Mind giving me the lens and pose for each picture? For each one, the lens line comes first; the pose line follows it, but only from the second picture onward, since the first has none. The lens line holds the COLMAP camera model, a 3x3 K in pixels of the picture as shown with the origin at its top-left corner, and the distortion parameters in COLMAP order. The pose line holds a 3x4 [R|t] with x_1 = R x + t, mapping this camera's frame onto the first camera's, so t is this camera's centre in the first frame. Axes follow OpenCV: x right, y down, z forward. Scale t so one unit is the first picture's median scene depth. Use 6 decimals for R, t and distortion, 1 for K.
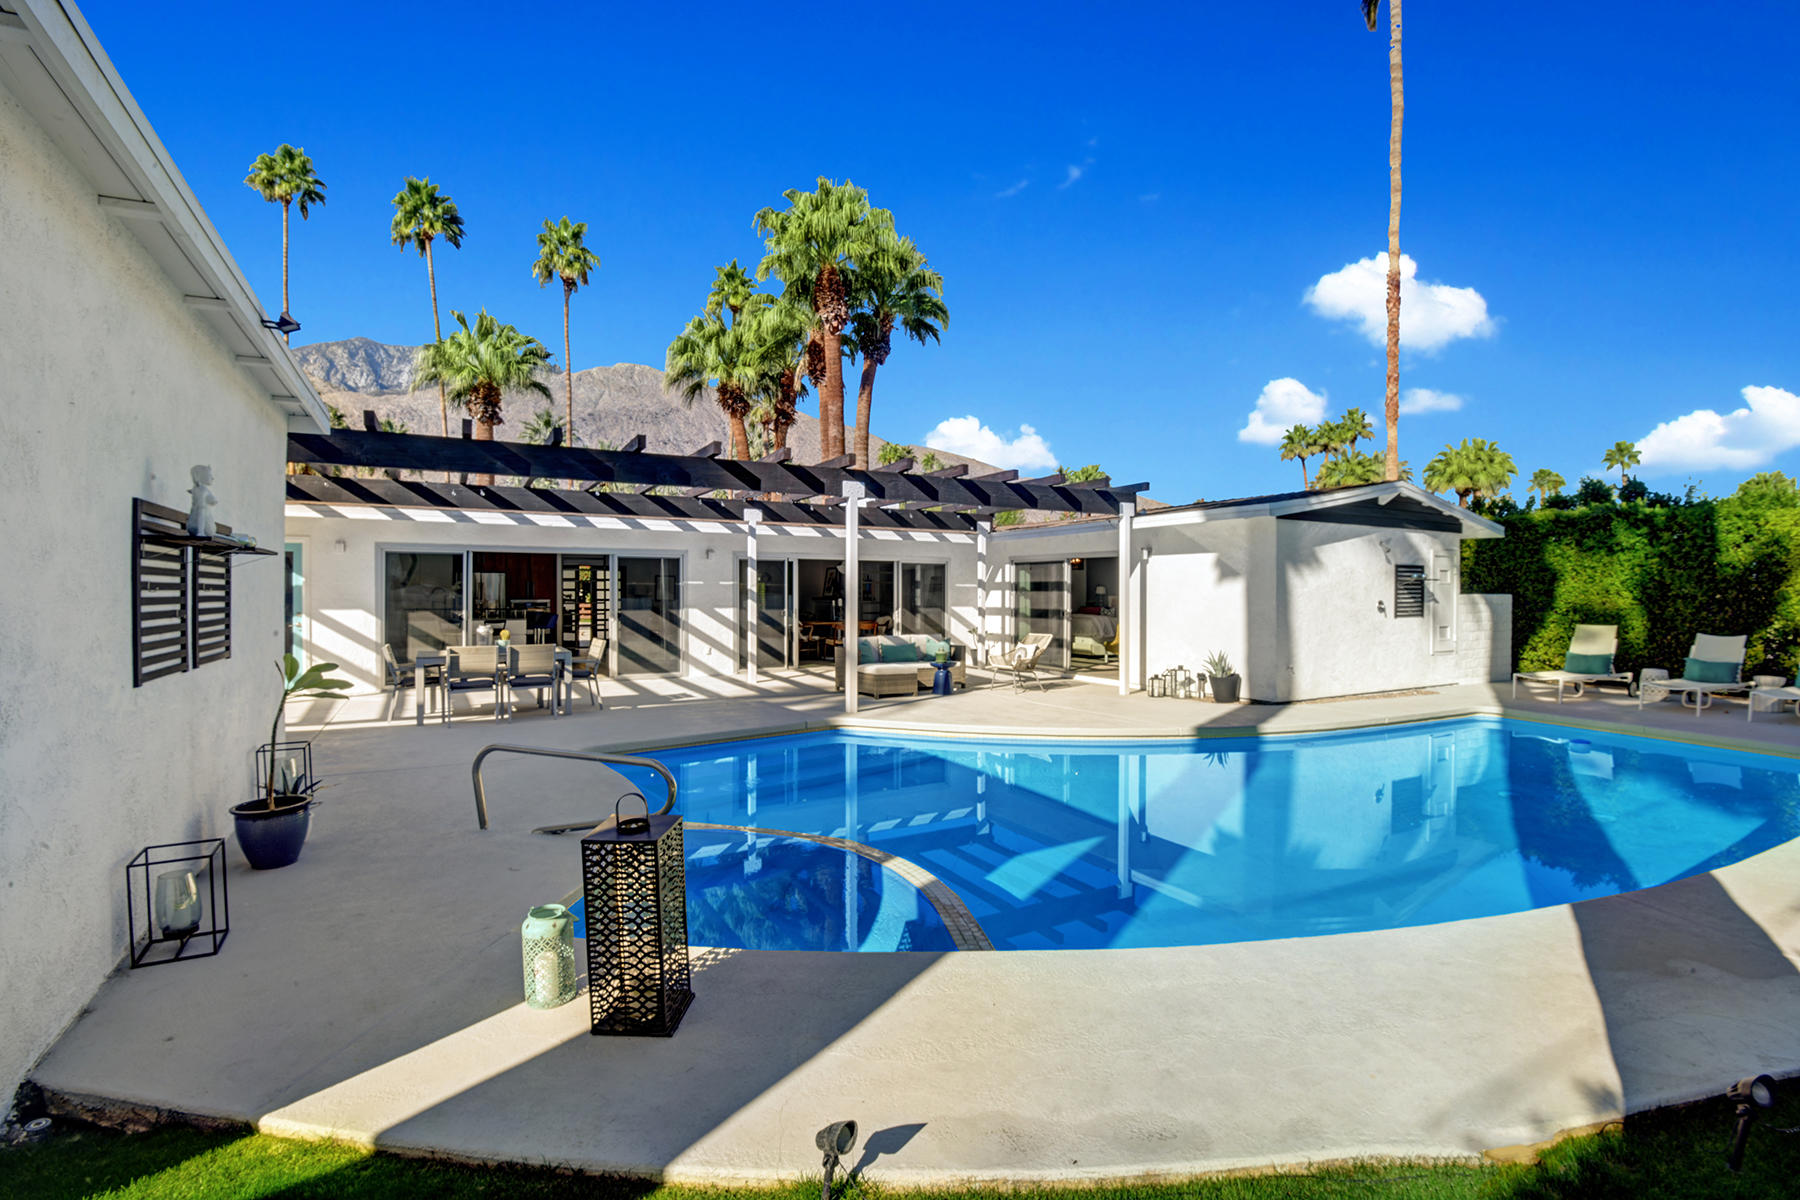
lens RADIAL K [[847.7, 0, 912.4], [0, 847.7, 605.3], [0, 0, 1]] dist [-0.036252, -0.001934]
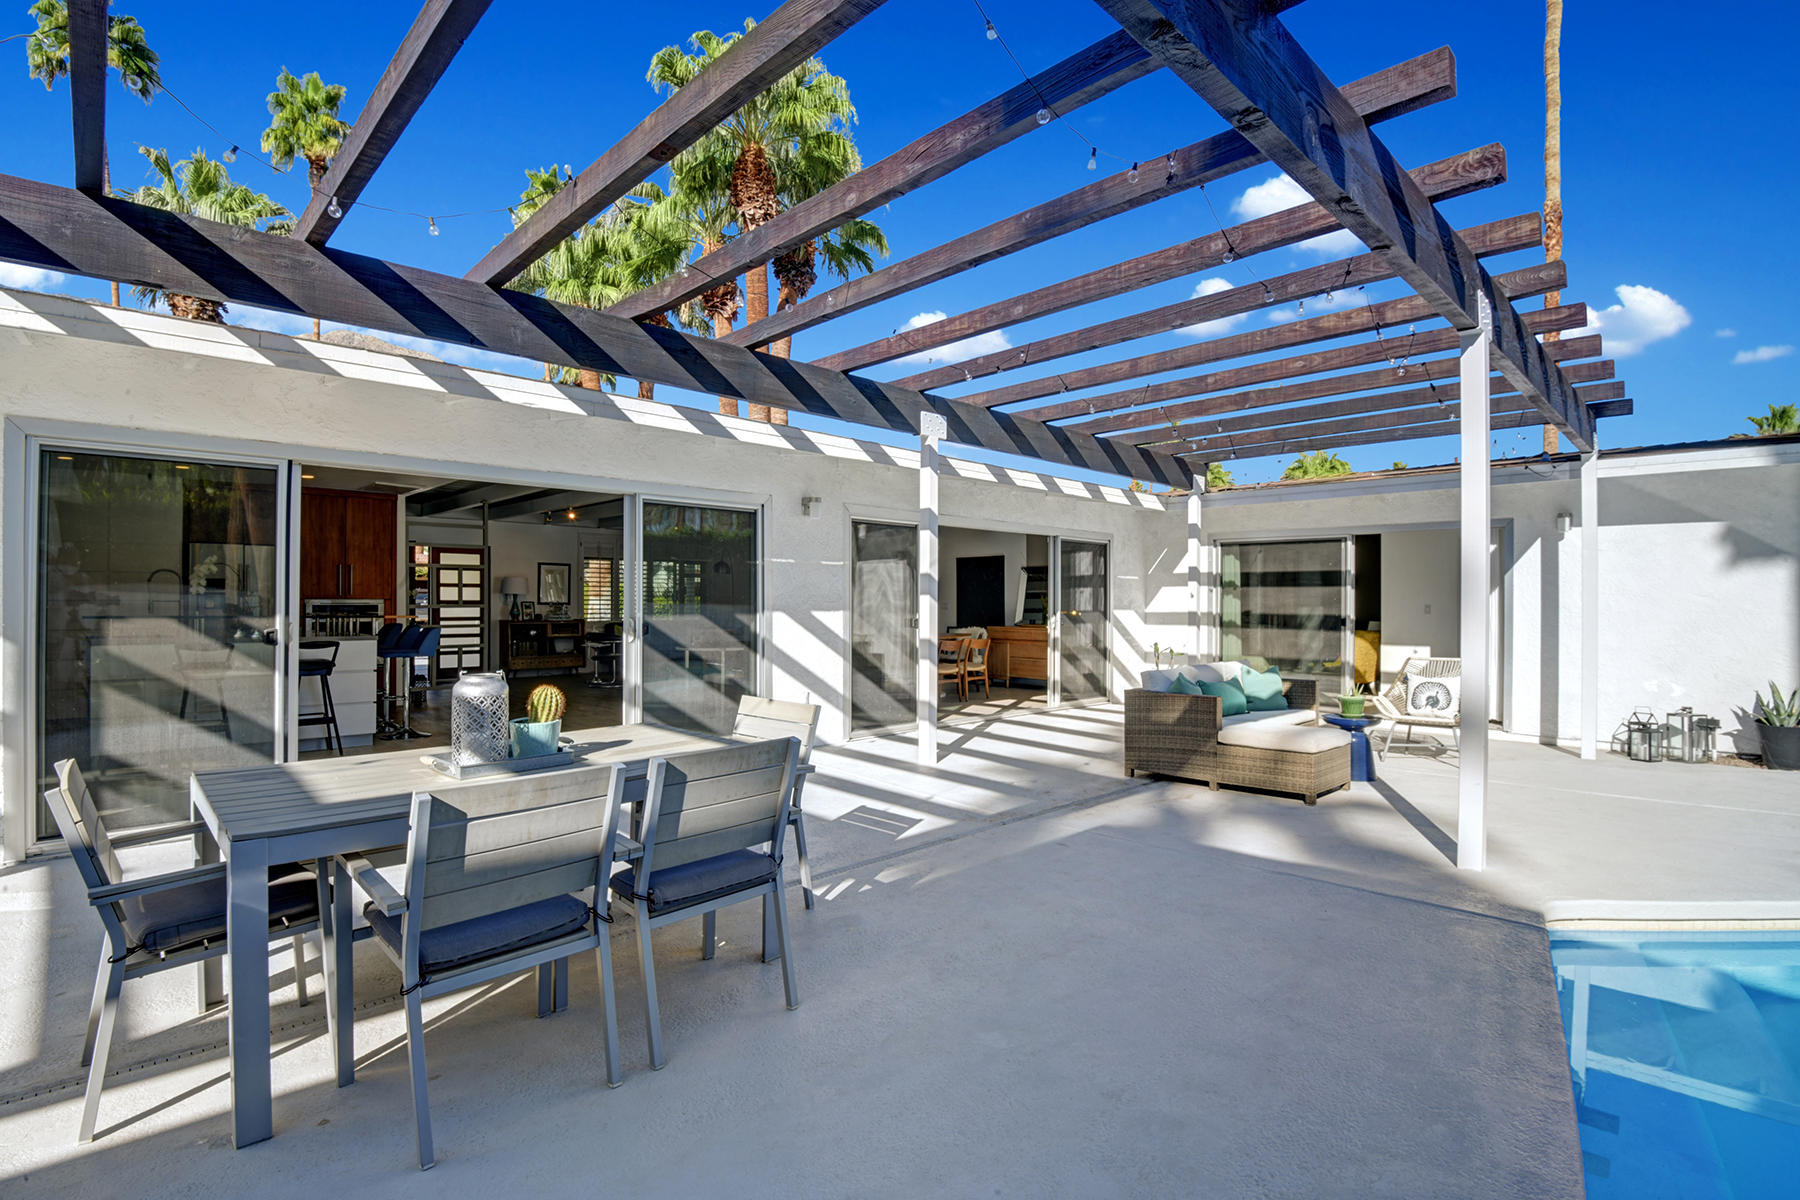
lens RADIAL K [[884.0, 0, 911.7], [0, 884.0, 598.2], [0, 0, 1]] dist [-0.045524, 0.000729]
pose [[0.963708, 0.003475, 0.266935, -0.282149], [0.002866, 0.999723, -0.023360, 0.006474], [-0.266943, 0.023277, 0.963431, 0.419546]]
